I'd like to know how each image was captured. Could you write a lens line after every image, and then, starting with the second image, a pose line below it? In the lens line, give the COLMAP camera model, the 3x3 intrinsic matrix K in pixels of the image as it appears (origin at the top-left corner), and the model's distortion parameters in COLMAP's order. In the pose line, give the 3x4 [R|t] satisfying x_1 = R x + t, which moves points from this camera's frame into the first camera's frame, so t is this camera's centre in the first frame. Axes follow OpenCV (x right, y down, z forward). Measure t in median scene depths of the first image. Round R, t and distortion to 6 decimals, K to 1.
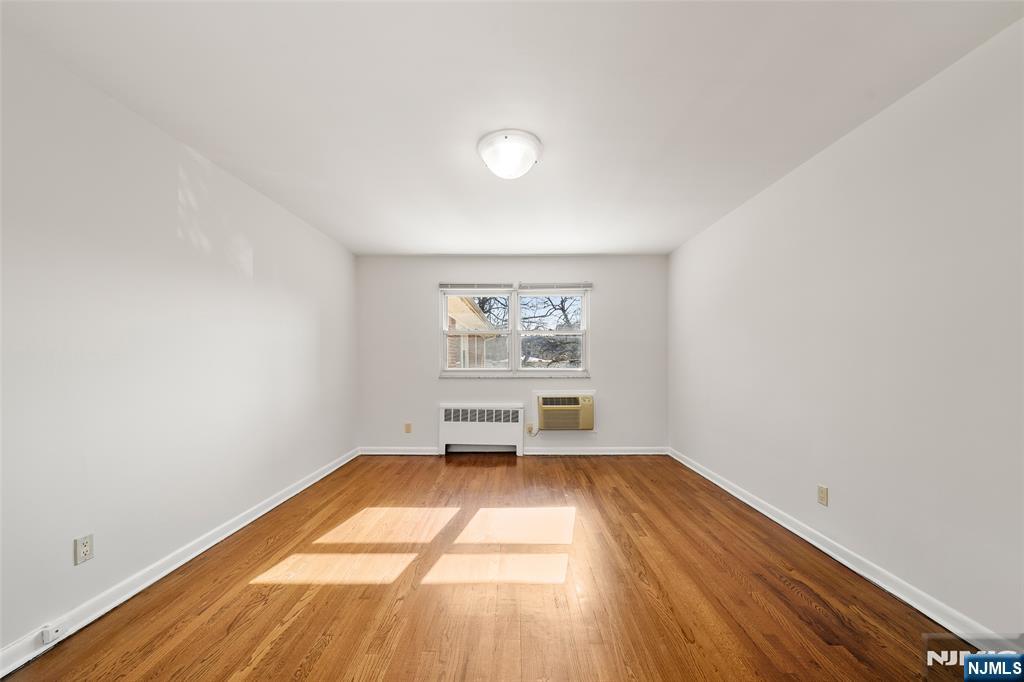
lens RADIAL K [[432.7, 0, 510.7], [0, 432.7, 357.6], [0, 0, 1]] dist [-0.000686, -0.000039]
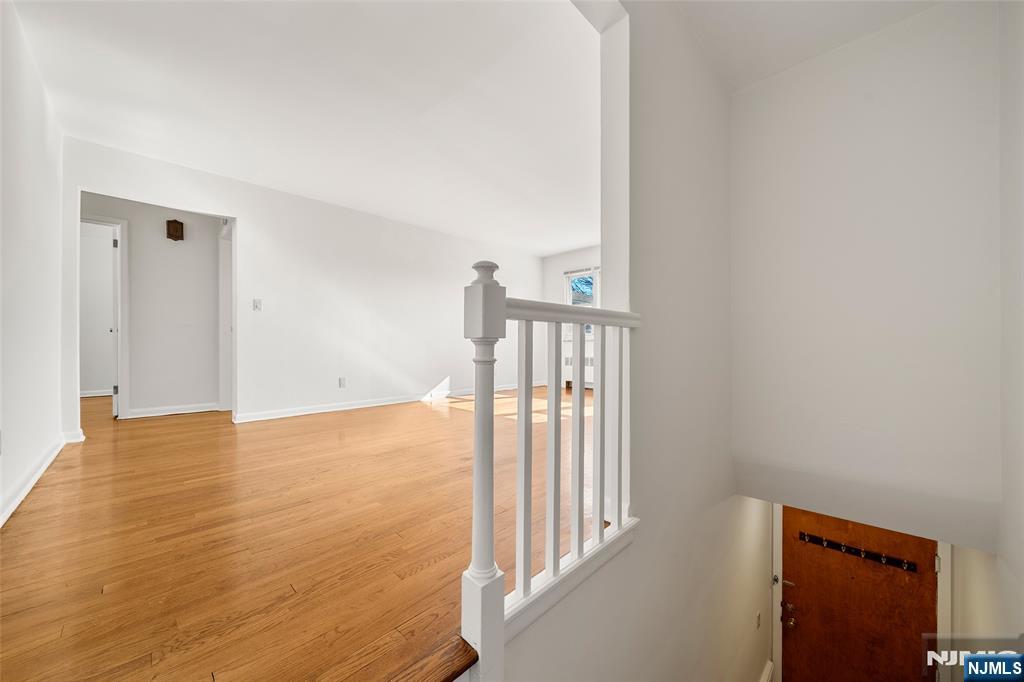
lens RADIAL K [[367.0, 0, 508.8], [0, 367.0, 346.1], [0, 0, 1]] dist [0.000182, -0.000008]
pose [[0.718707, 0.001175, -0.695312, 0.757852], [-0.002364, 0.999997, -0.000754, 0.110454], [0.695309, 0.002185, 0.718708, -0.041238]]
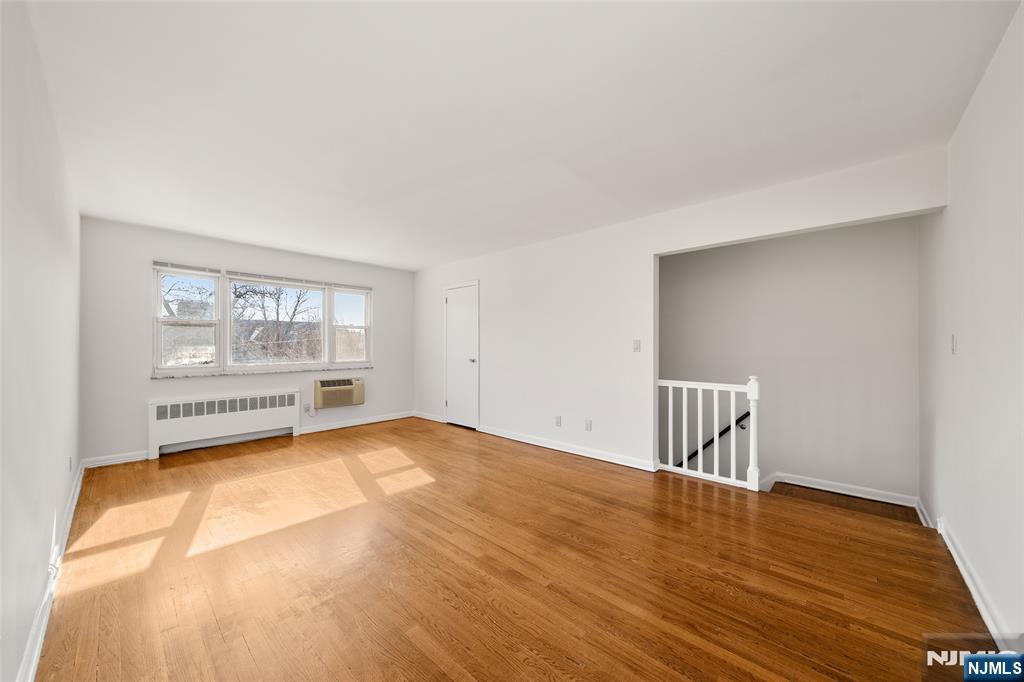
lens RADIAL K [[367.0, 0, 508.8], [0, 367.0, 346.1], [0, 0, 1]] dist [0.000182, -0.000008]
pose [[0.673648, 0.001859, 0.739050, -0.301157], [0.000566, 0.999995, -0.003032, 0.002857], [-0.739052, 0.002461, 0.673643, -0.023695]]
